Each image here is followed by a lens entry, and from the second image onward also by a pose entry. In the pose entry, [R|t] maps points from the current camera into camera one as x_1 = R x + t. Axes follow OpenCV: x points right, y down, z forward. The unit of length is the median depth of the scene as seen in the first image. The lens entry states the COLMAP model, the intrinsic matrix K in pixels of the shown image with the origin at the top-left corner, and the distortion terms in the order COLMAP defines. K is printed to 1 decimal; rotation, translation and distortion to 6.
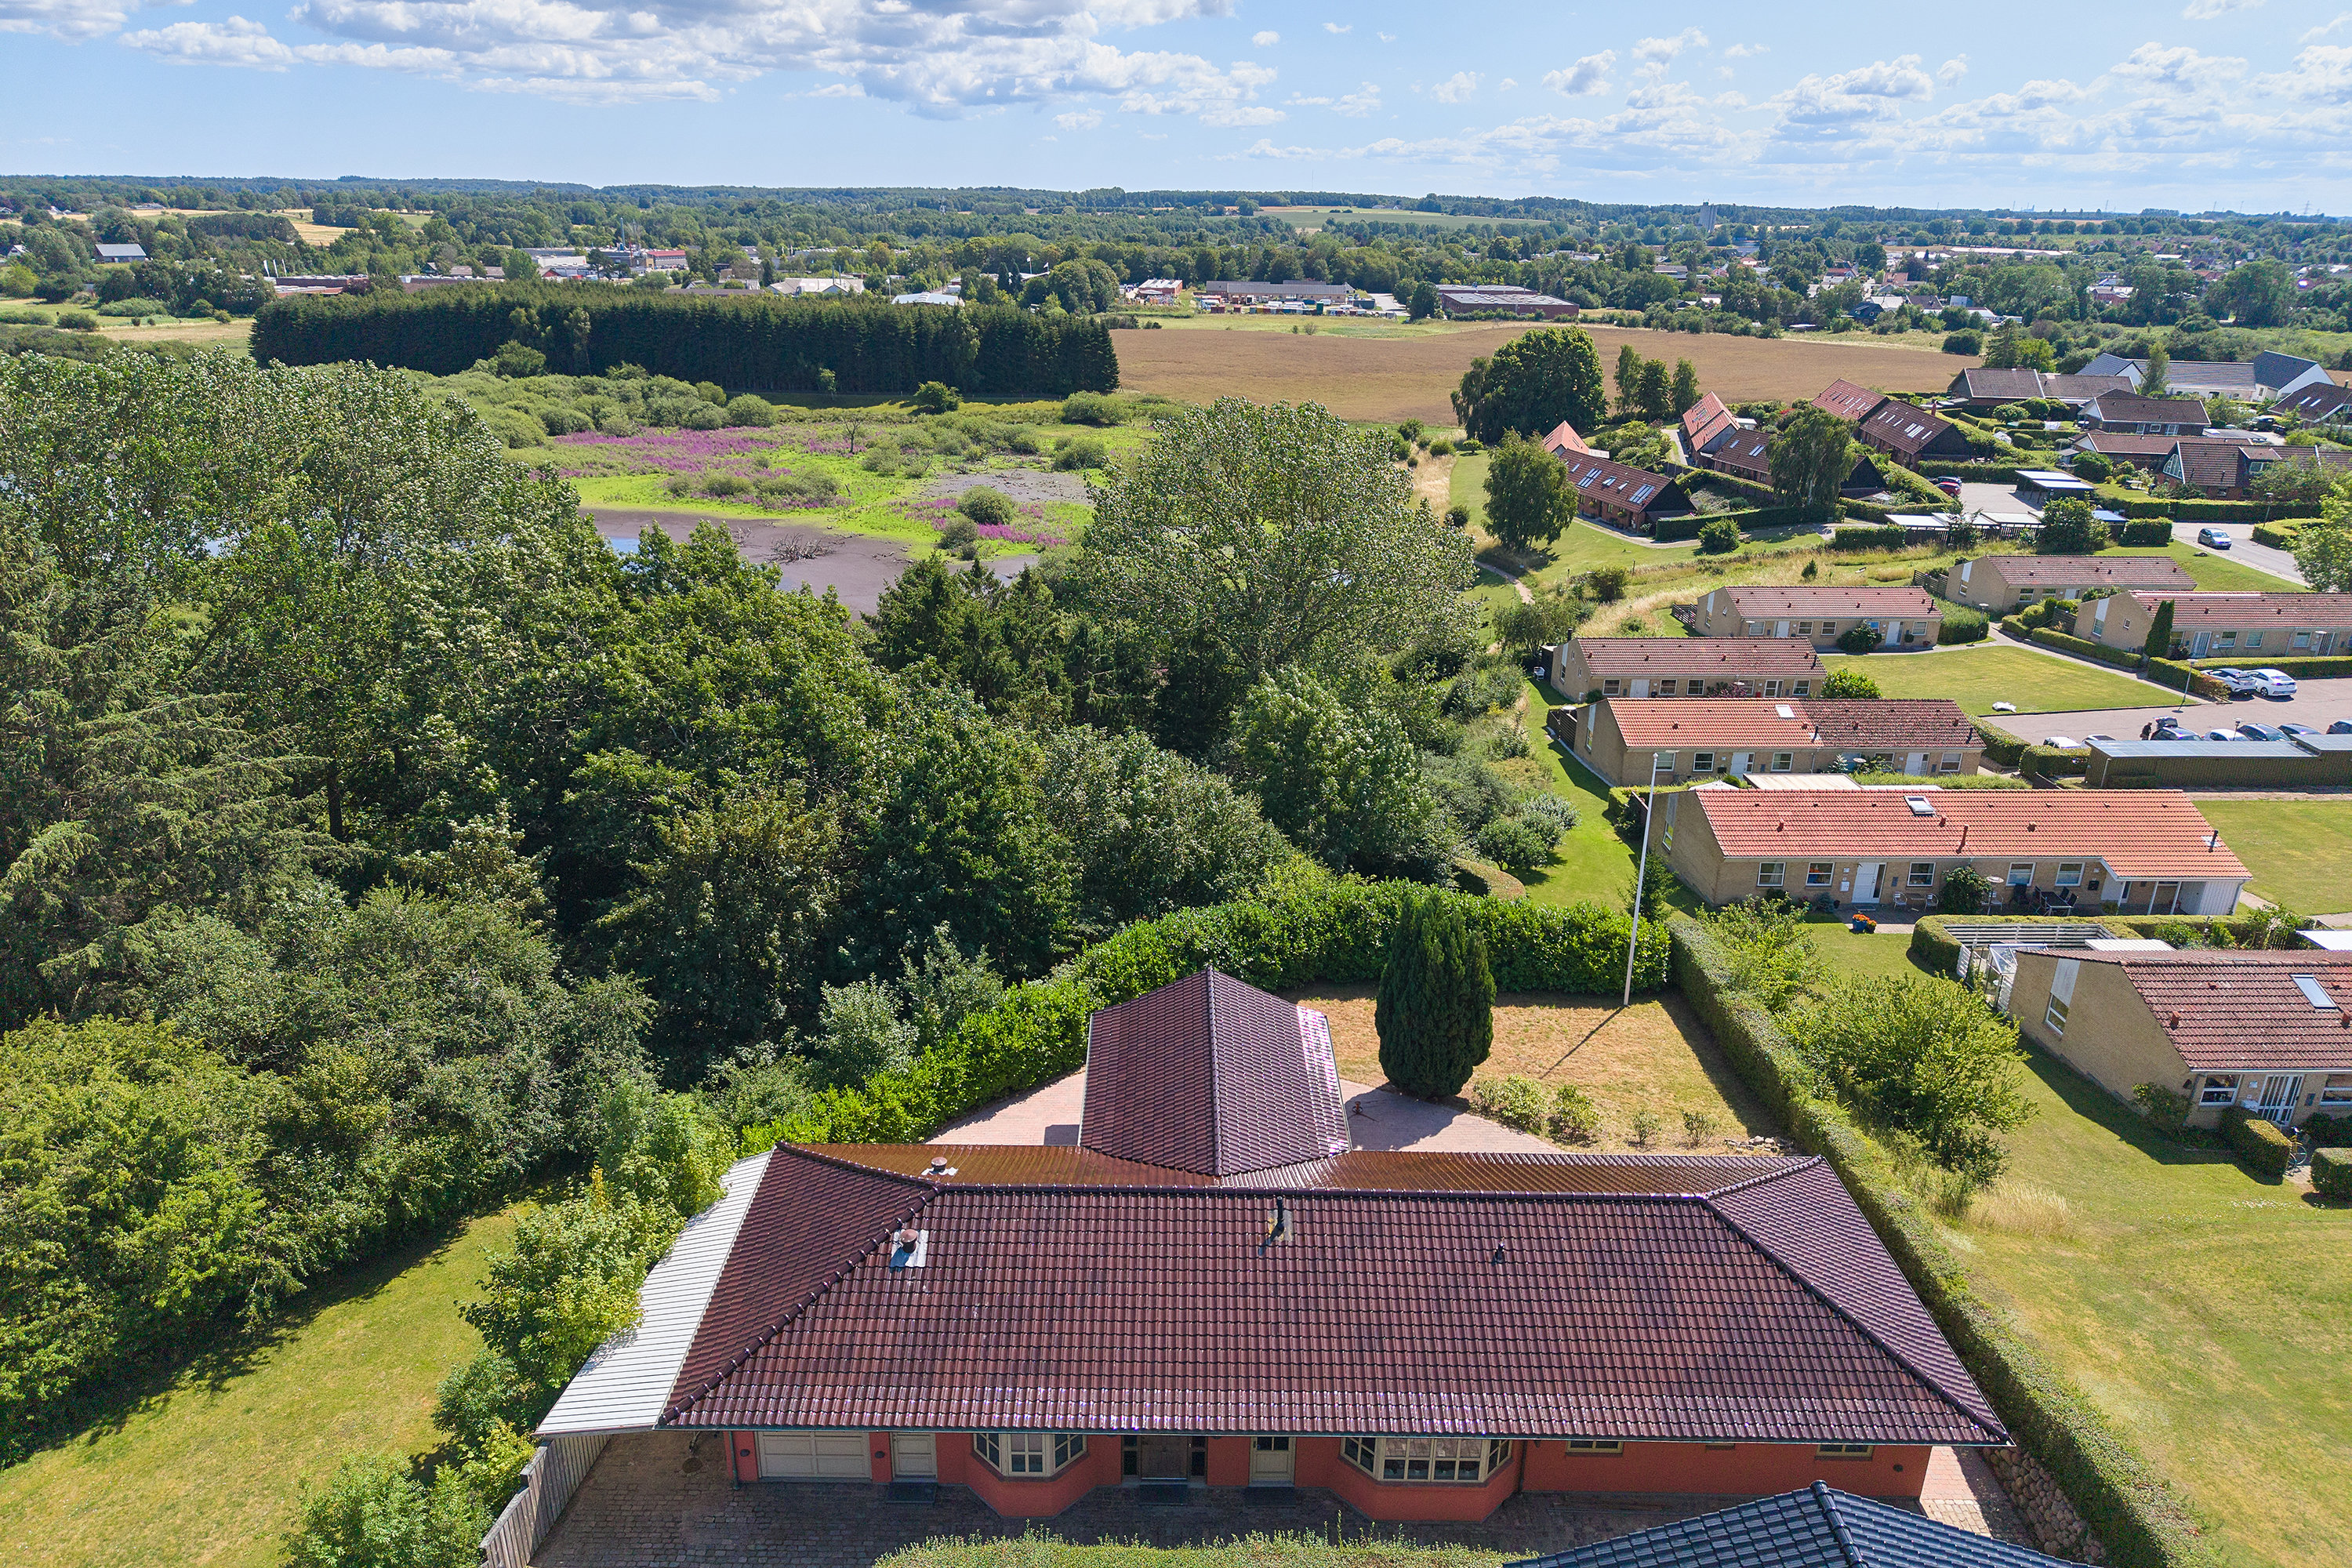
lens RADIAL K [[1702.5, 0, 1167.6], [0, 1702.5, 791.9], [0, 0, 1]] dist [0.054274, -0.030342]
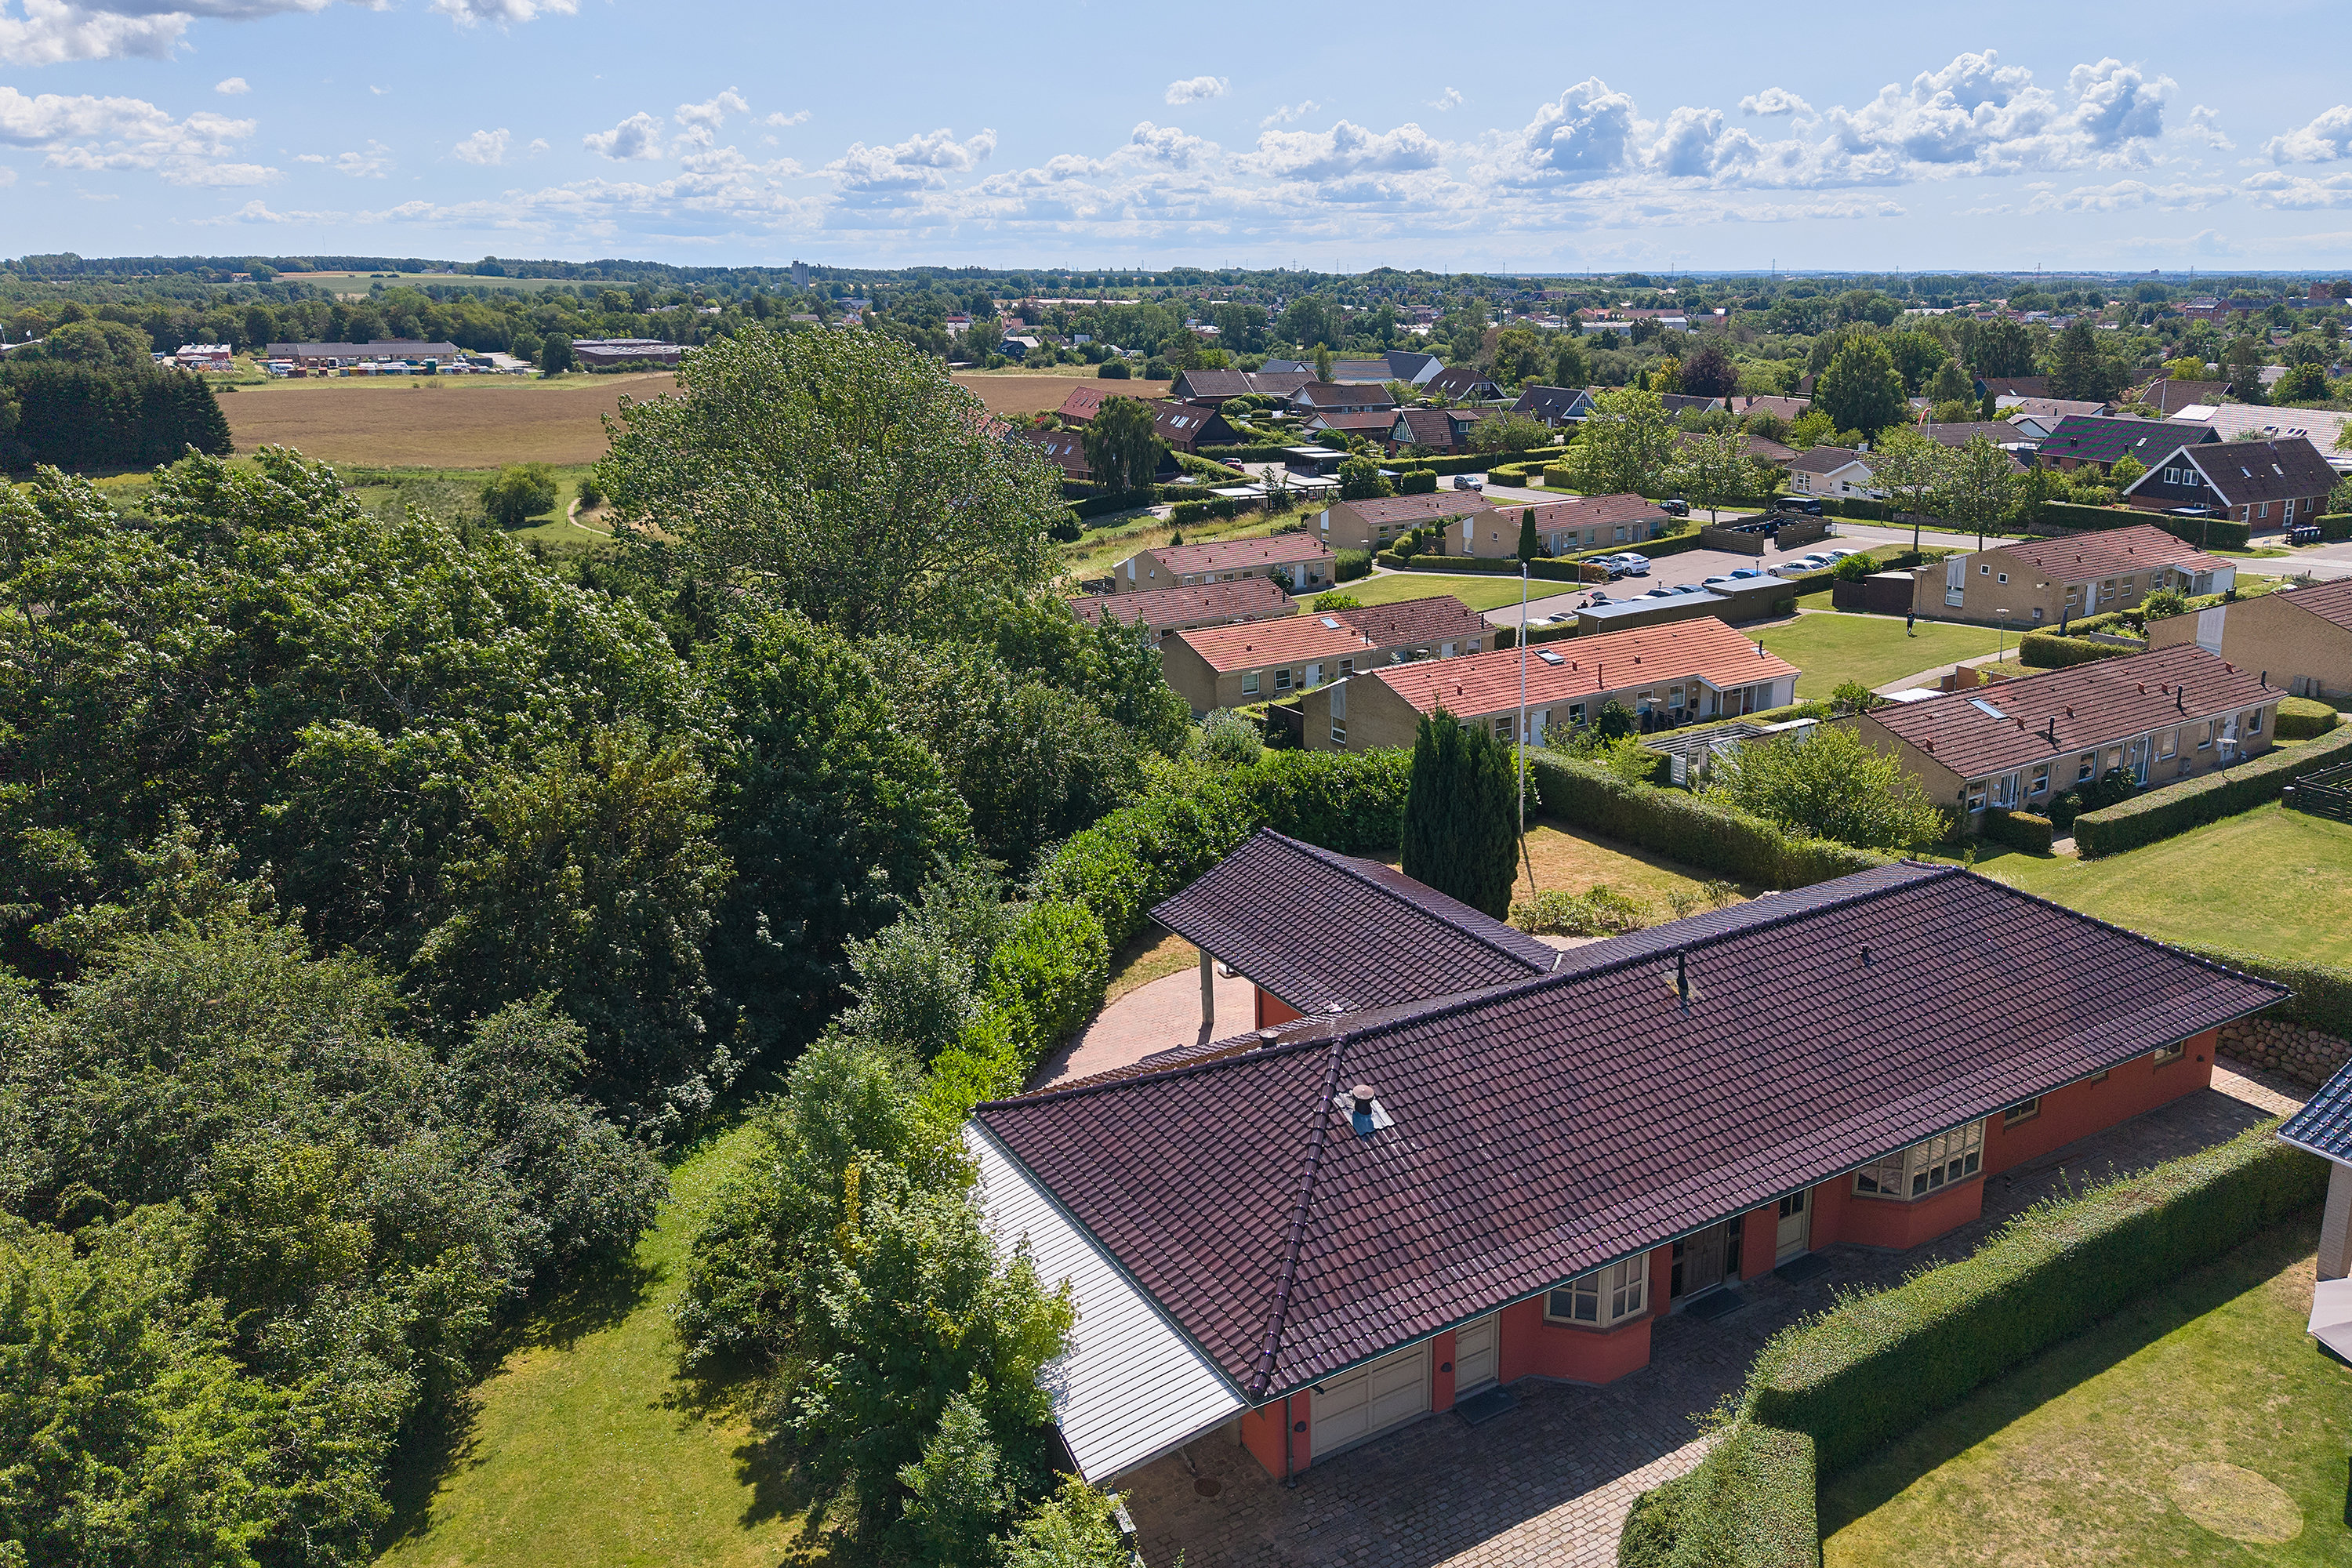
lens RADIAL K [[1893.7, 0, 1165.1], [0, 1893.7, 711.0], [0, 0, 1]] dist [0.018633, 0.001331]
pose [[0.830142, -0.135570, 0.540819, -0.136275], [0.210570, 0.974384, -0.078964, 0.029663], [-0.516261, 0.179432, 0.837424, 0.064591]]
